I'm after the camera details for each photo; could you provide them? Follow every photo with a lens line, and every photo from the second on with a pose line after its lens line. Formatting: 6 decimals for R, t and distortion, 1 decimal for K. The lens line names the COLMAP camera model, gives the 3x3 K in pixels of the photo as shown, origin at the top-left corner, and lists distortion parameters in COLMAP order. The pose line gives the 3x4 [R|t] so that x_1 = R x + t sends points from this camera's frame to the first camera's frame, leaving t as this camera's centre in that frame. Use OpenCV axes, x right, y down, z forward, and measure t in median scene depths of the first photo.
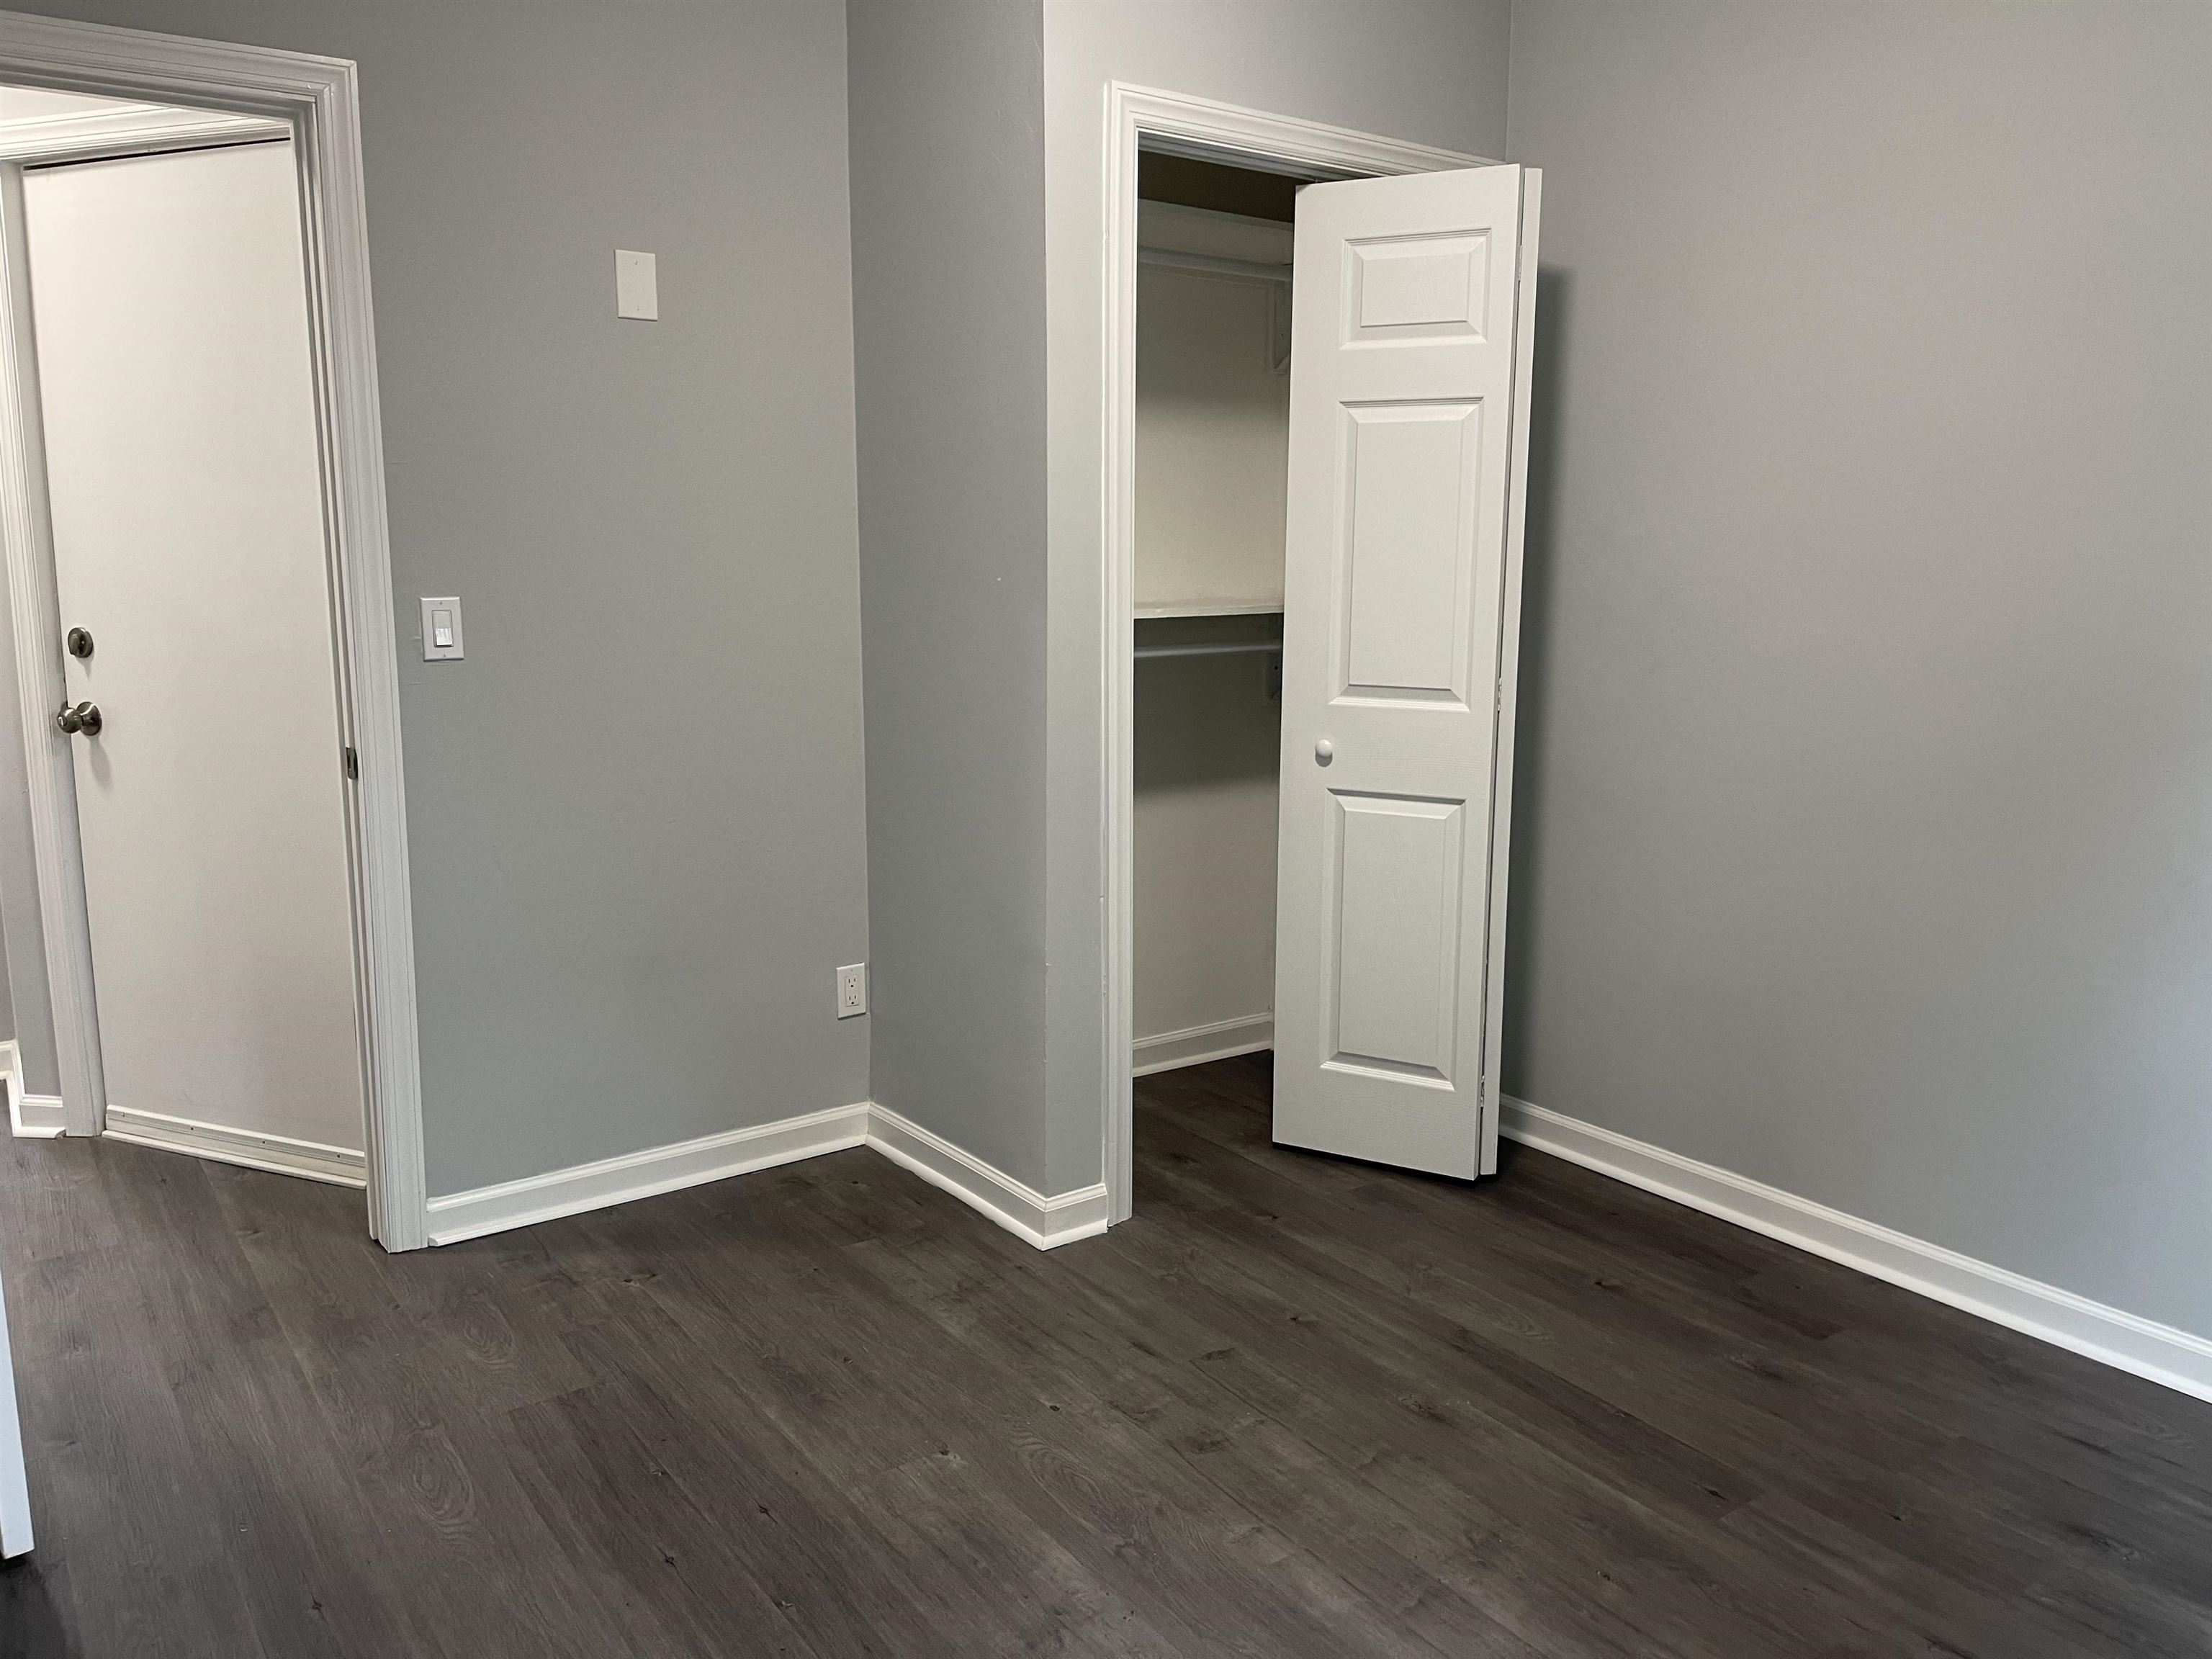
lens RADIAL K [[1663.9, 0, 1104.4], [0, 1663.9, 834.4], [0, 0, 1]] dist [0.066909, -0.087206]
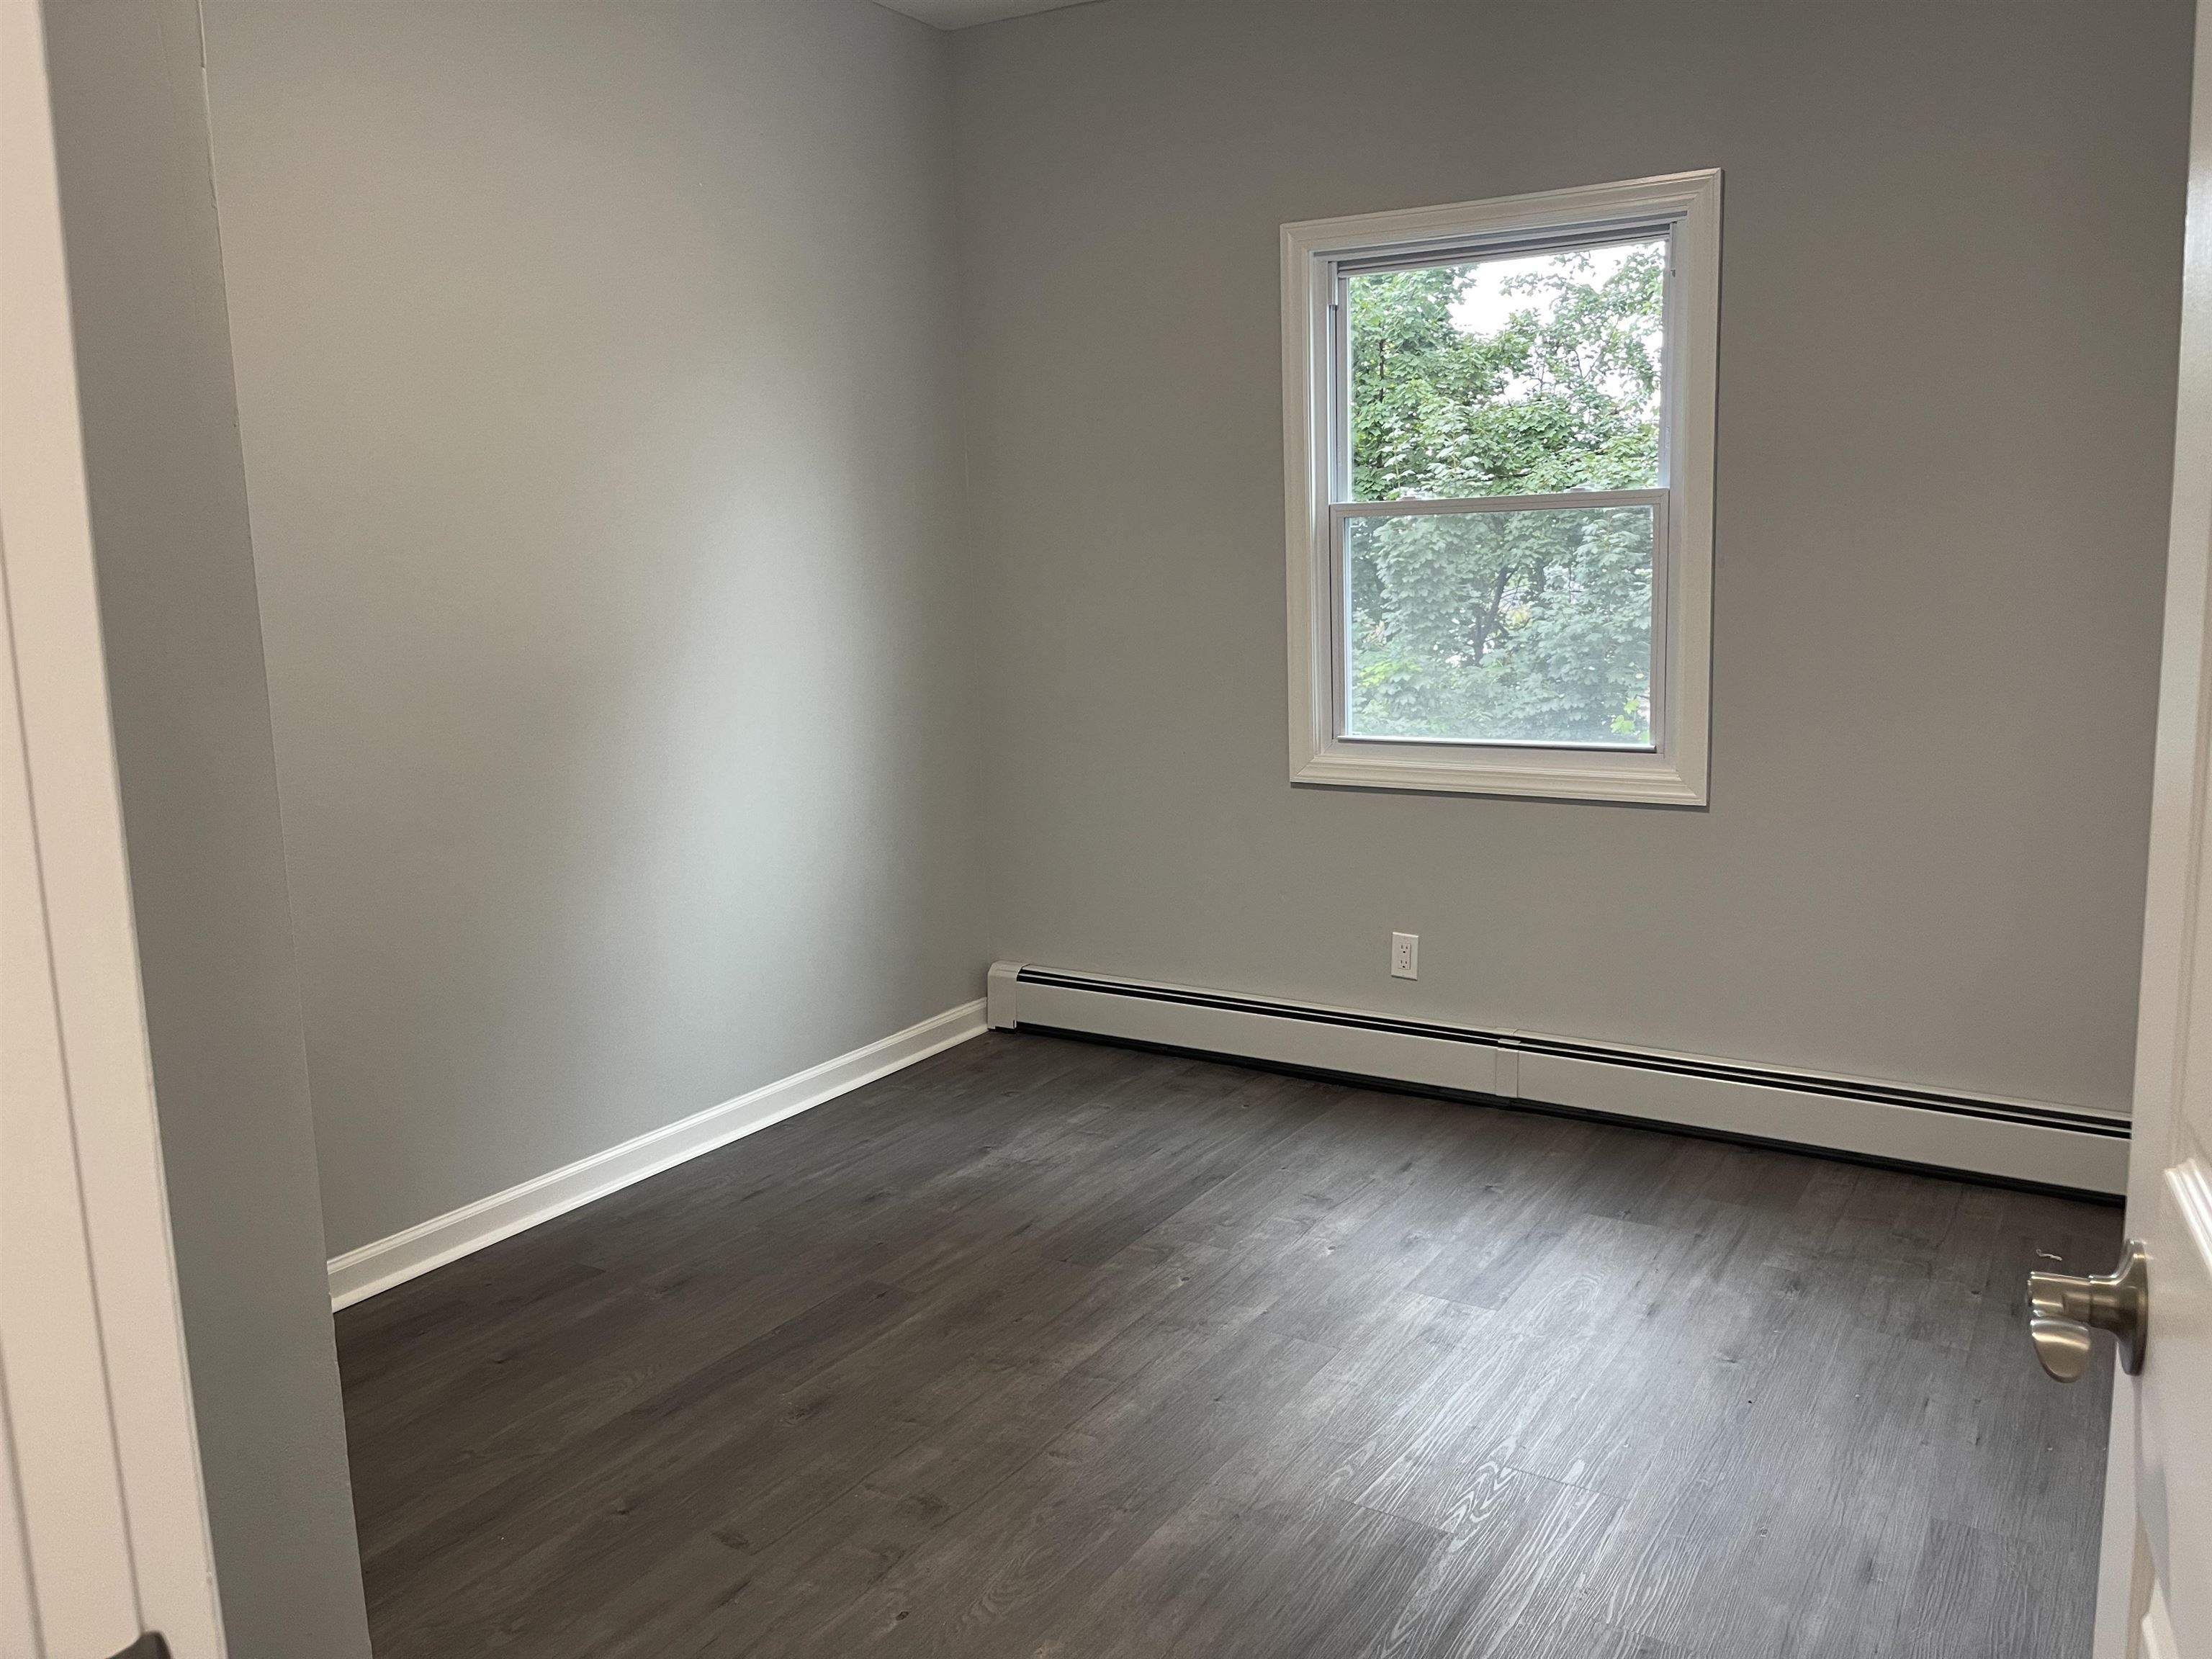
lens RADIAL K [[1663.9, 0, 1104.4], [0, 1663.9, 834.4], [0, 0, 1]] dist [0.066909, -0.087206]
pose [[-0.378356, -0.141160, 0.914833, -0.774779], [0.194909, 0.953998, 0.227814, -0.194401], [-0.904907, 0.264504, -0.333438, 1.092346]]
